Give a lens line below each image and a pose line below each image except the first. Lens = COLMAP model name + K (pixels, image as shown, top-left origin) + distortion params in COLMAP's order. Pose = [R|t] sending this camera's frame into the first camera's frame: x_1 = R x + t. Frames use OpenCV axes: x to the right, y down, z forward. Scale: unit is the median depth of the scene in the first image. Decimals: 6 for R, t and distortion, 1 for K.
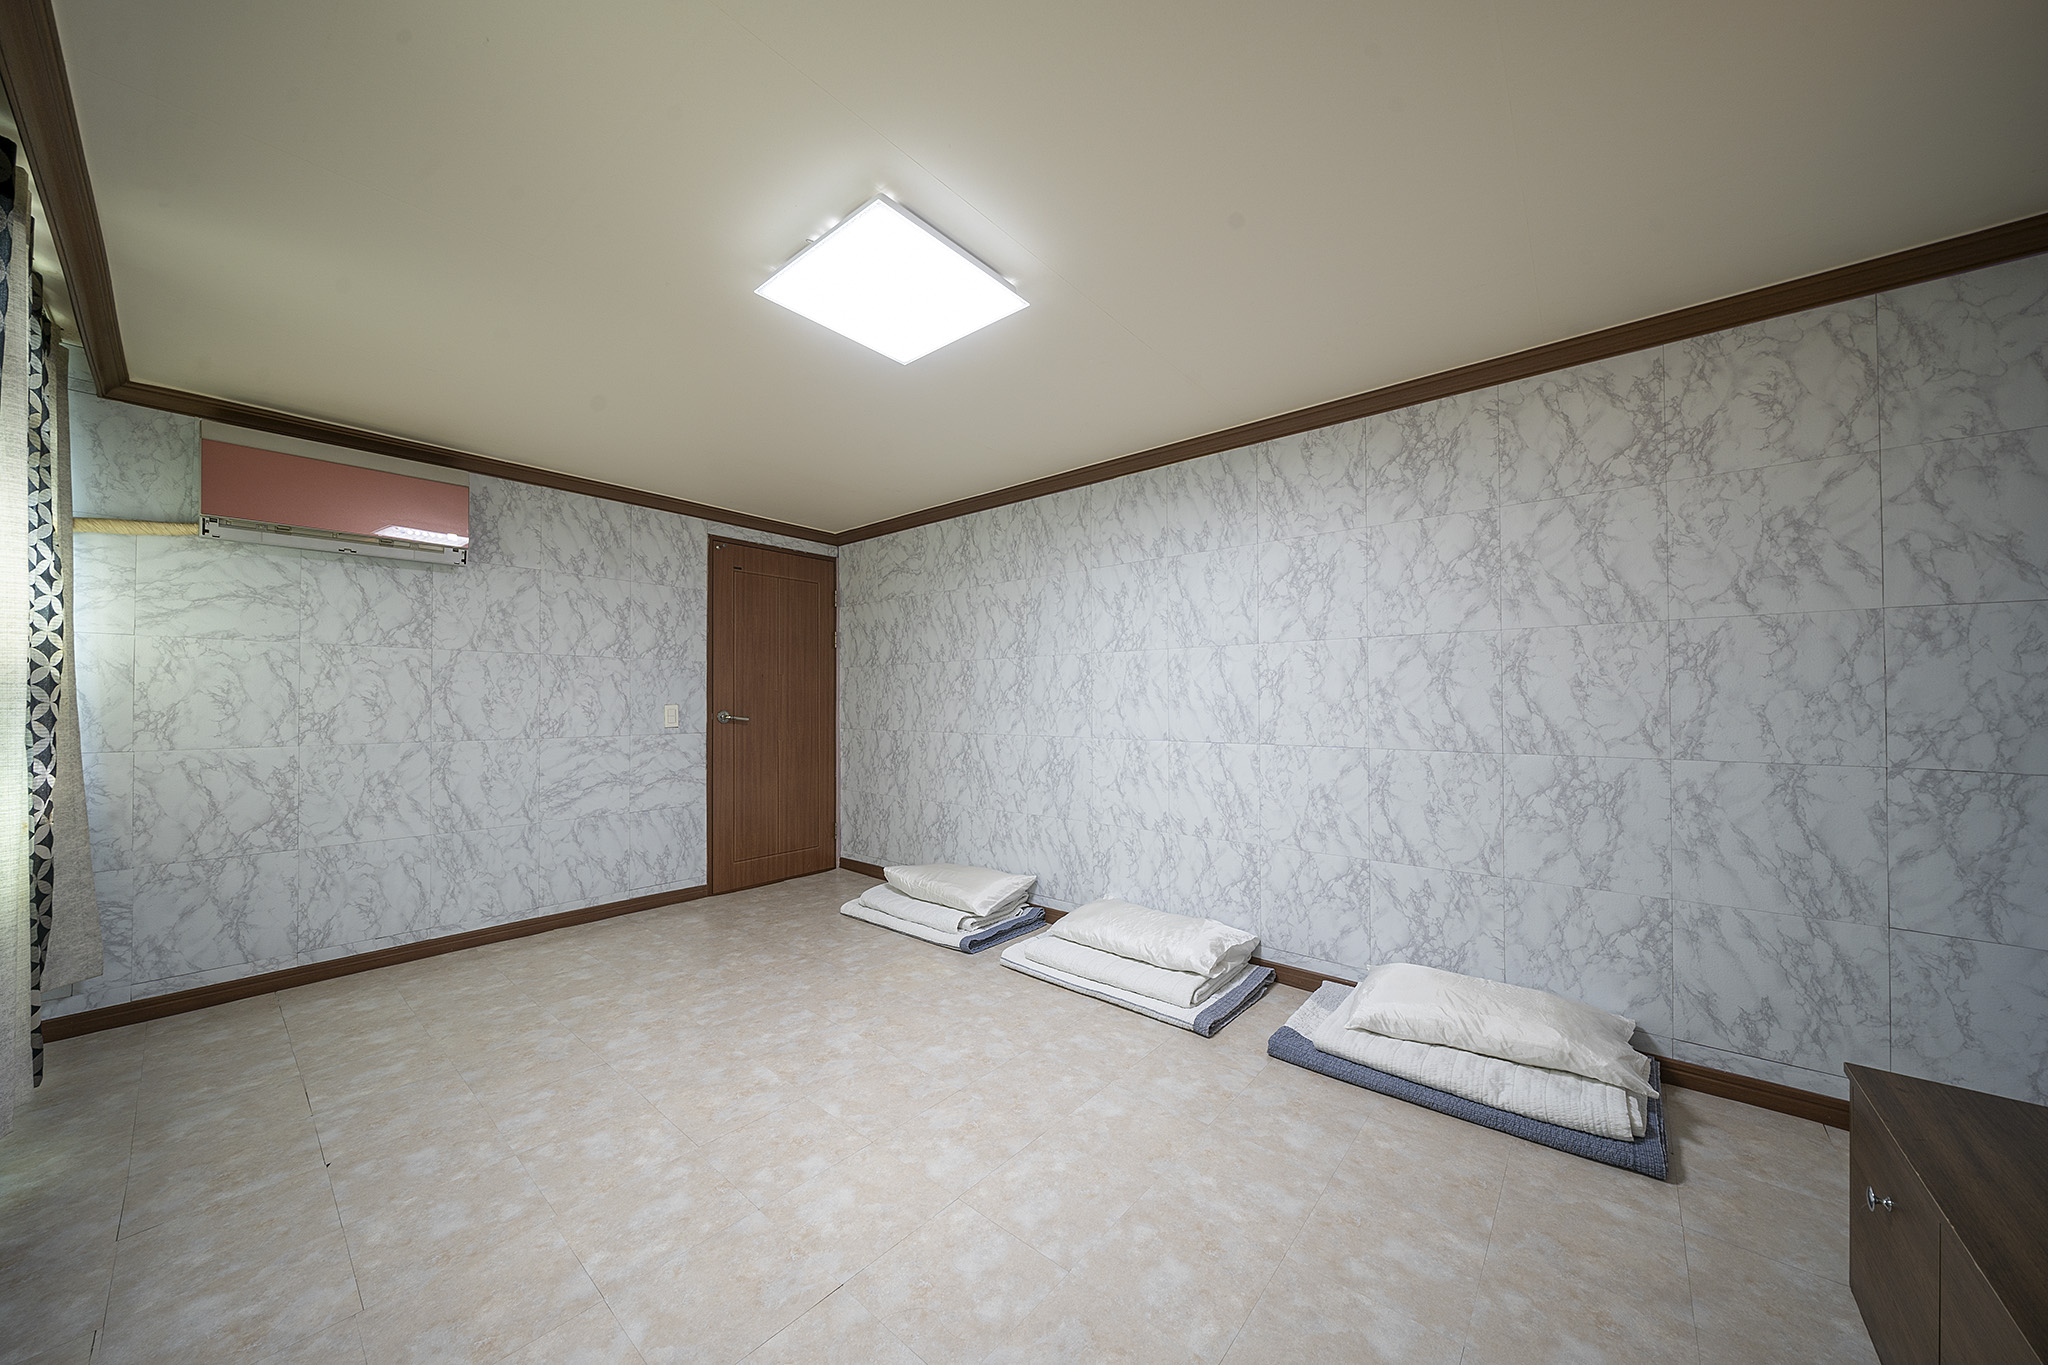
lens RADIAL K [[702.7, 0, 1016.8], [0, 702.7, 684.1], [0, 0, 1]] dist [-0.002580, -0.000848]
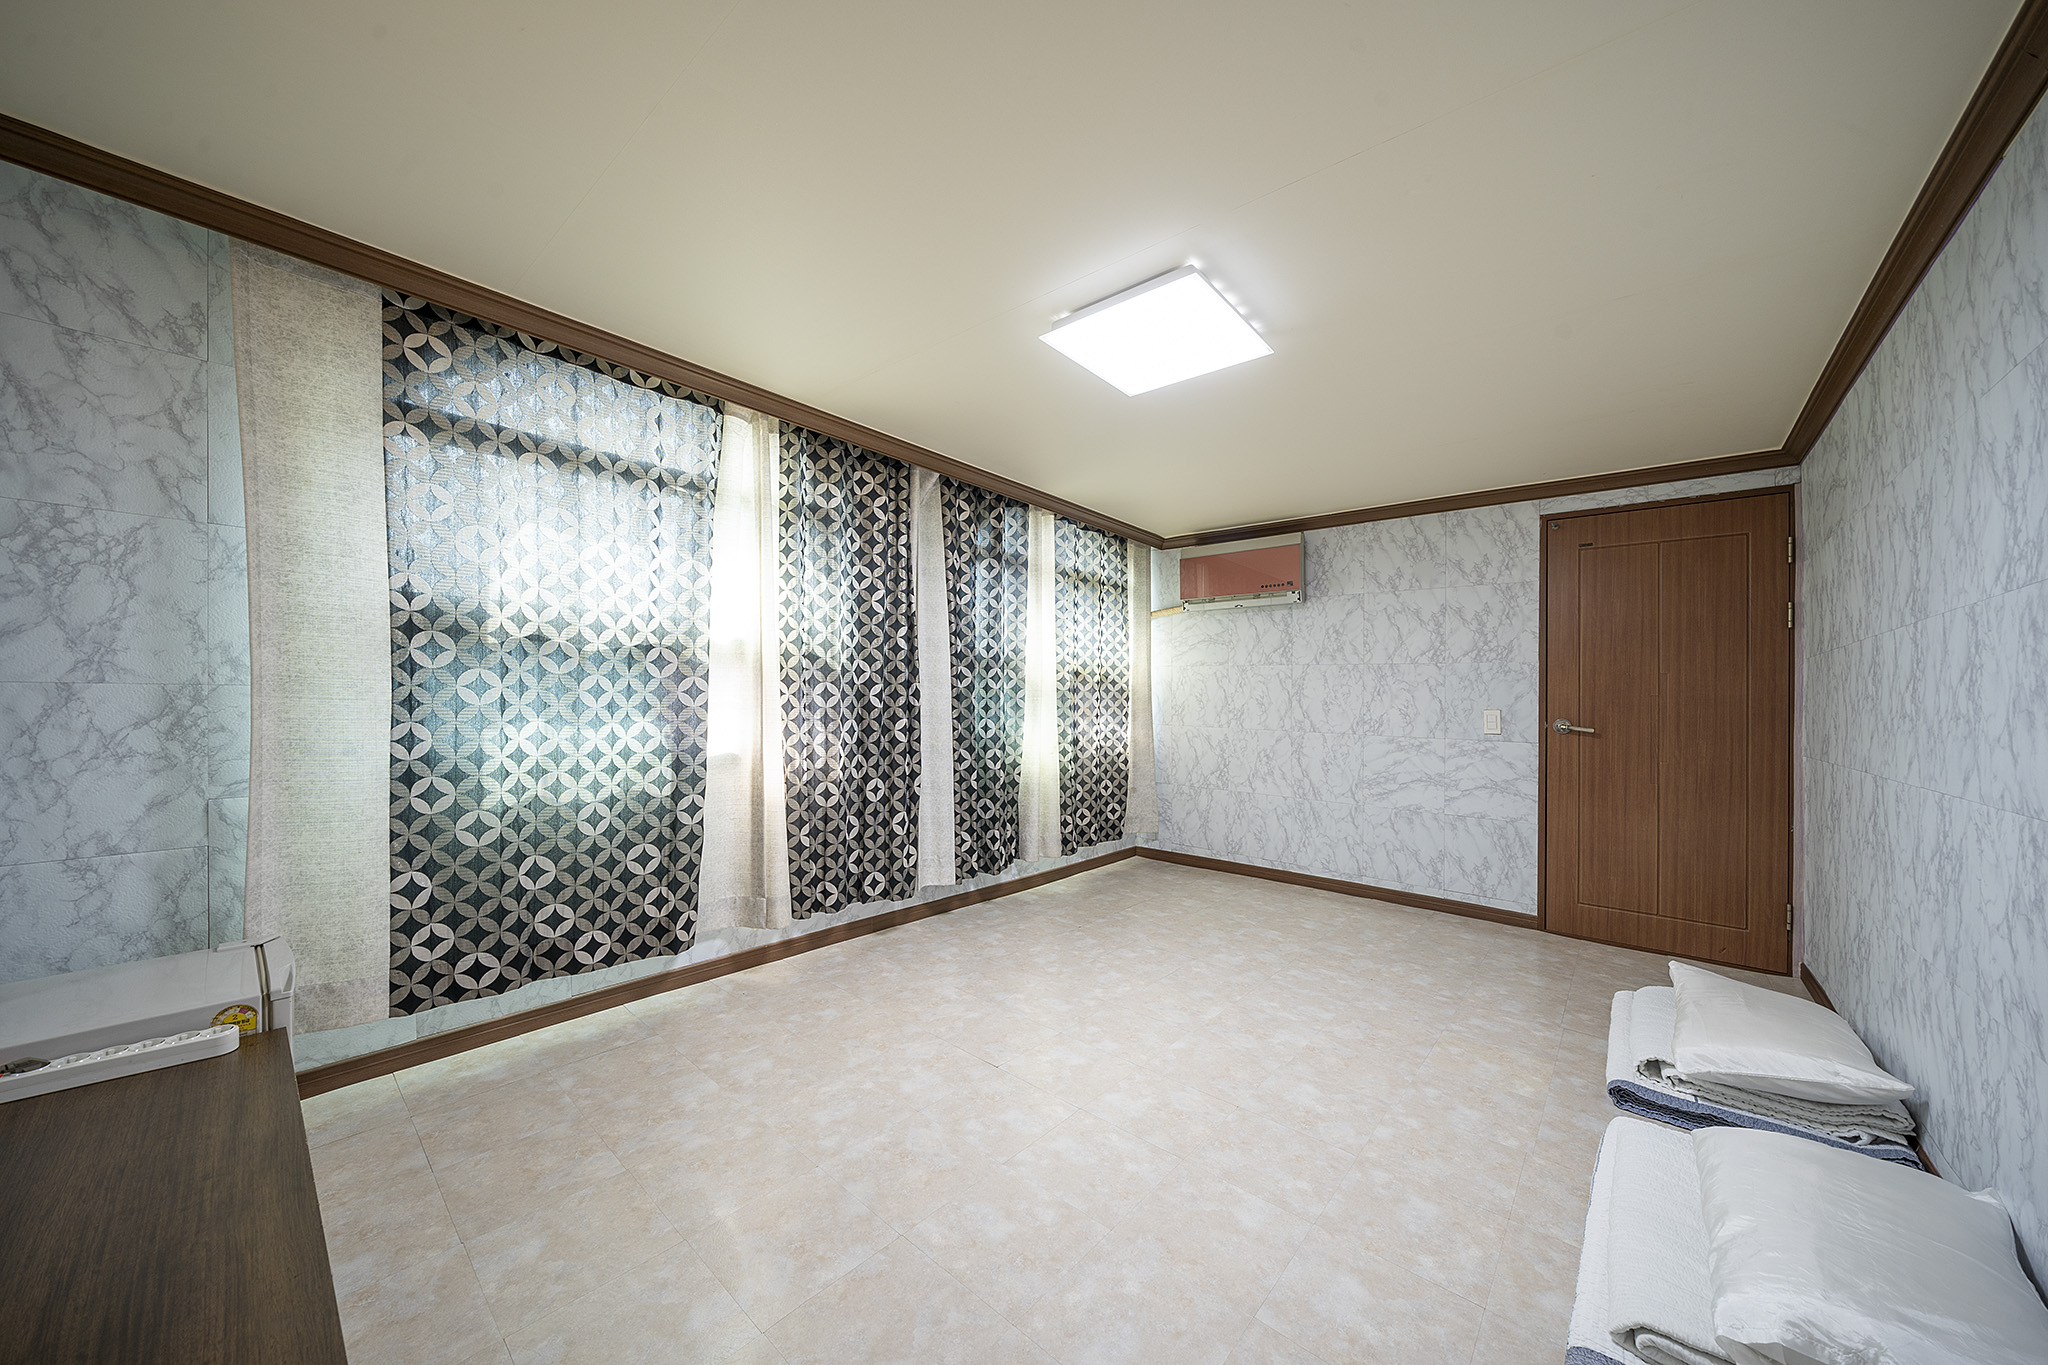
lens RADIAL K [[702.7, 0, 1008.8], [0, 702.7, 692.9], [0, 0, 1]] dist [-0.002580, -0.000848]
pose [[-0.024966, -0.007485, -0.999660, 0.535517], [0.002573, 0.999968, -0.007552, 0.013888], [0.999685, -0.002761, -0.024946, 0.432149]]
